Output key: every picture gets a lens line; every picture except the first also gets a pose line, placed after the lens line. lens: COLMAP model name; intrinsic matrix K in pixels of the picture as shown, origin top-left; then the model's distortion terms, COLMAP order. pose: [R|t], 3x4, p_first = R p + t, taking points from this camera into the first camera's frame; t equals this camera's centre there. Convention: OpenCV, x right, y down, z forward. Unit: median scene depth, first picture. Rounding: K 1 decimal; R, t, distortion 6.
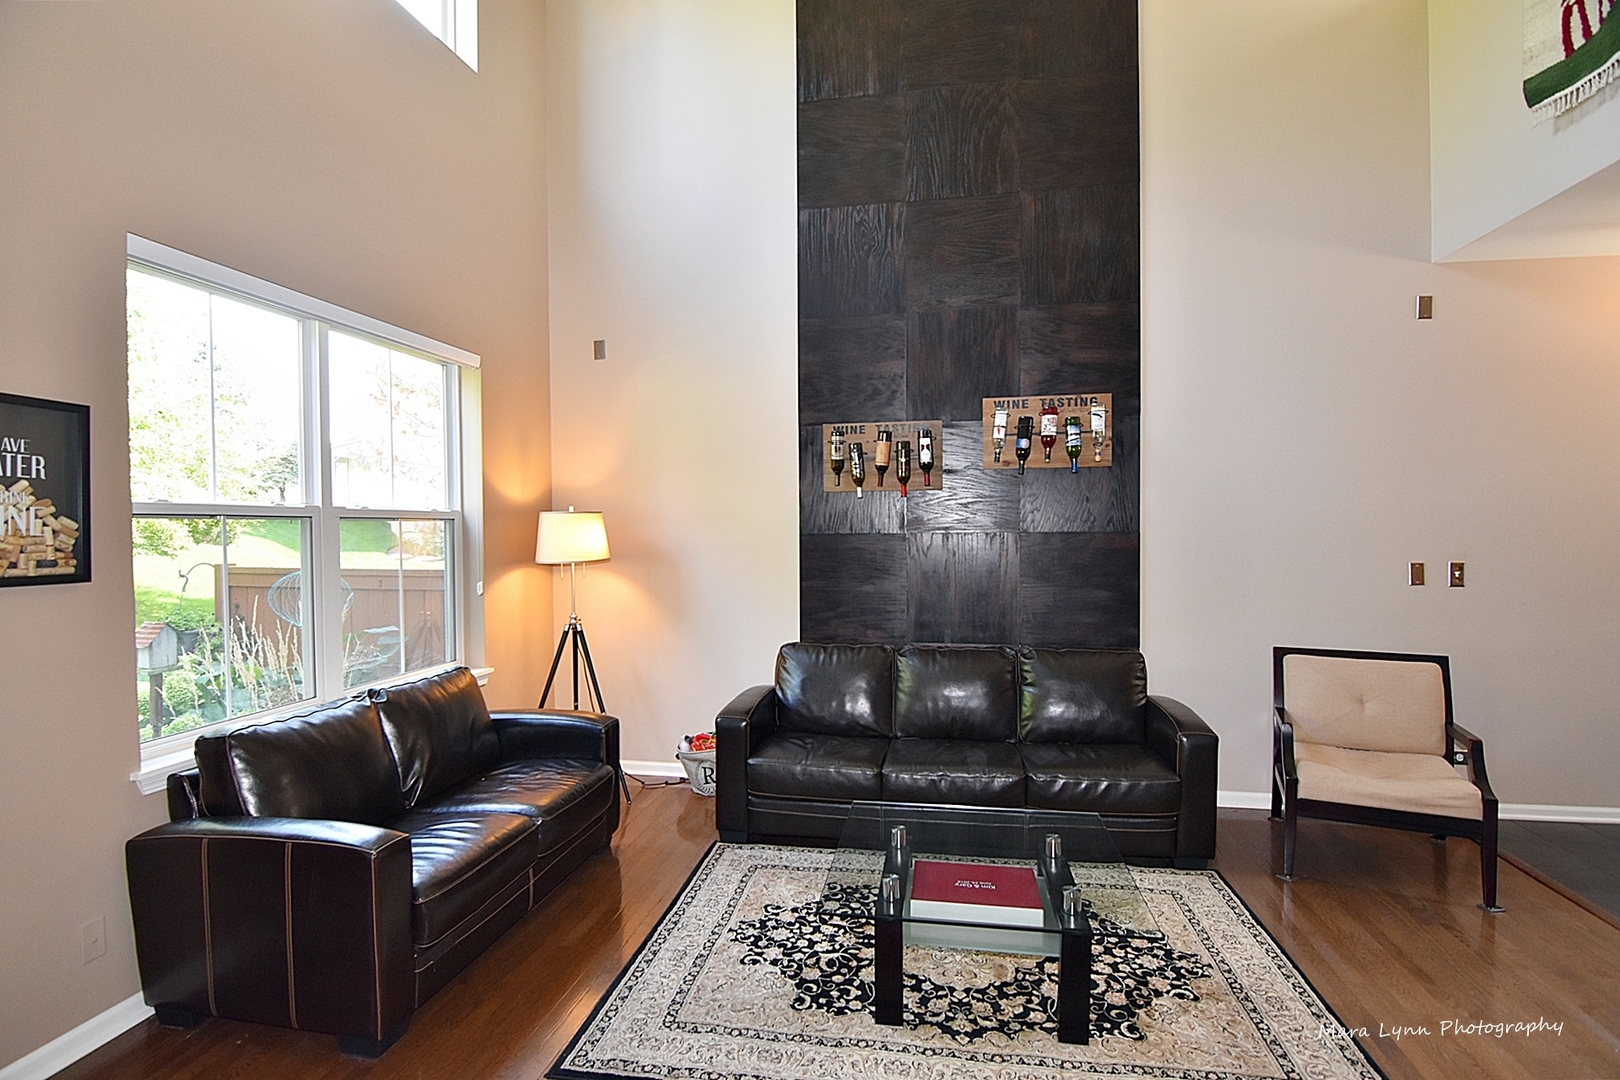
lens RADIAL K [[790.5, 0, 807.9], [0, 790.5, 543.2], [0, 0, 1]] dist [-0.020218, -0.001942]
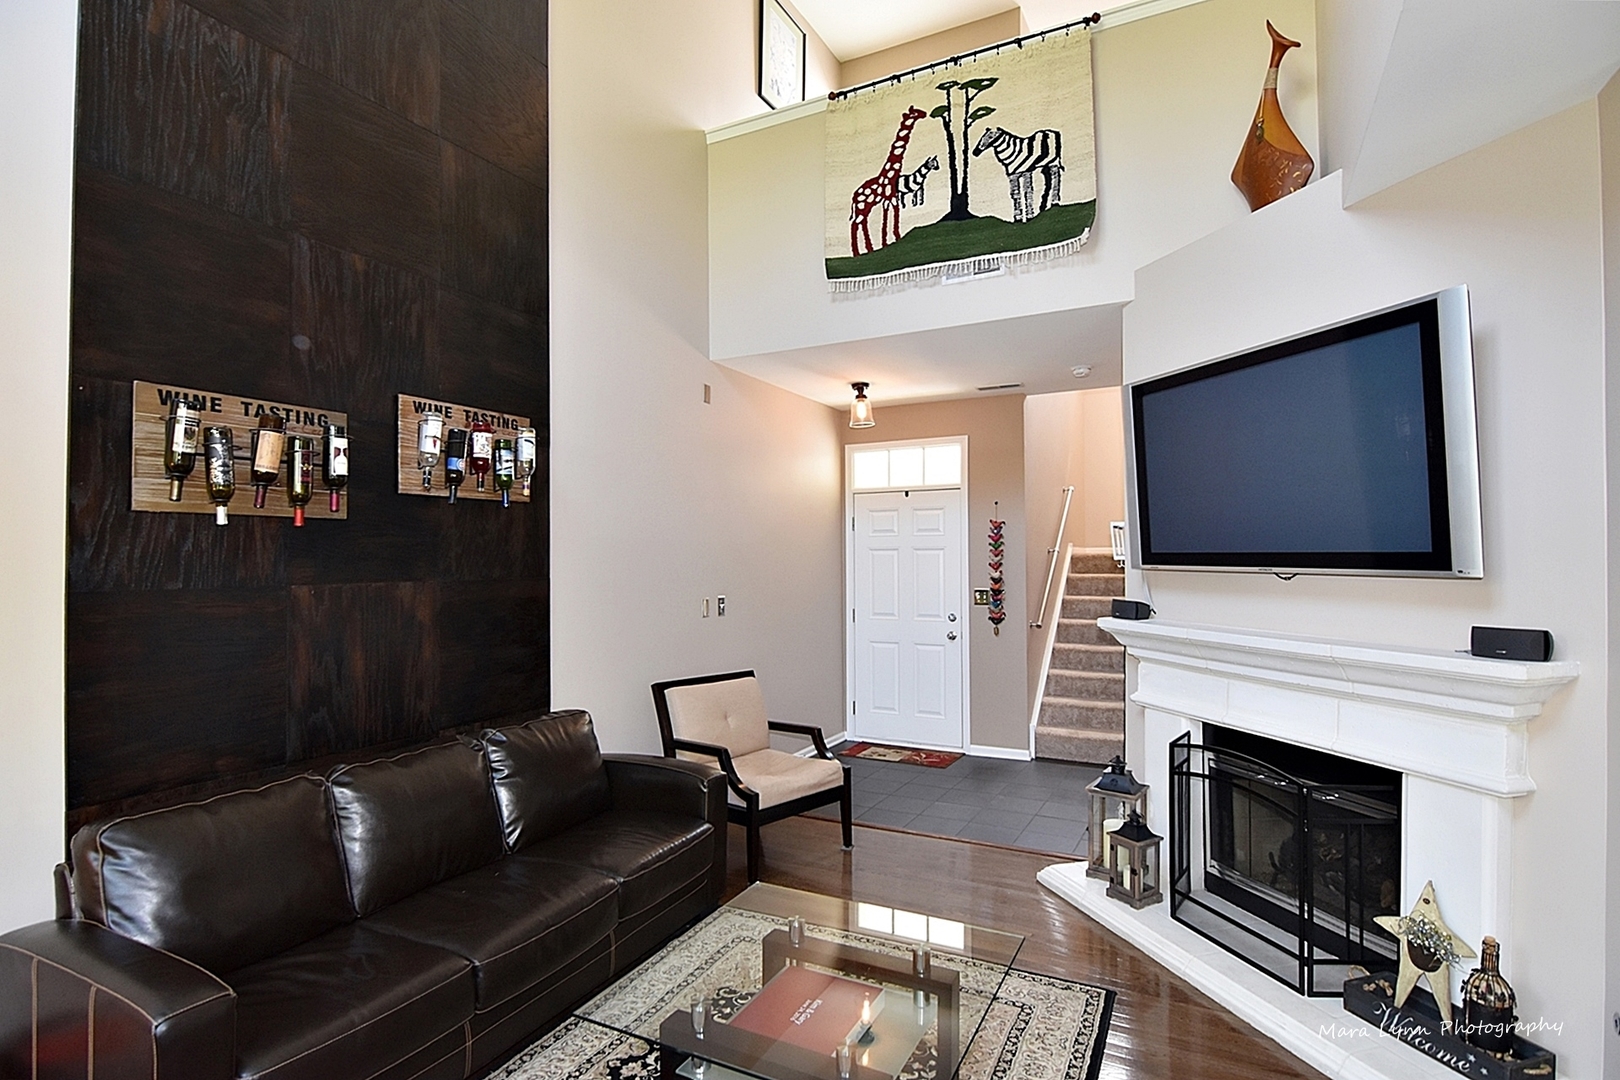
lens RADIAL K [[813.1, 0, 773.4], [0, 813.1, 542.9], [0, 0, 1]] dist [-0.021610, -0.001252]
pose [[0.301091, 0.022609, 0.953327, -0.382007], [0.021002, 0.999319, -0.030333, -0.020110], [-0.953364, 0.029155, 0.300411, 0.475045]]
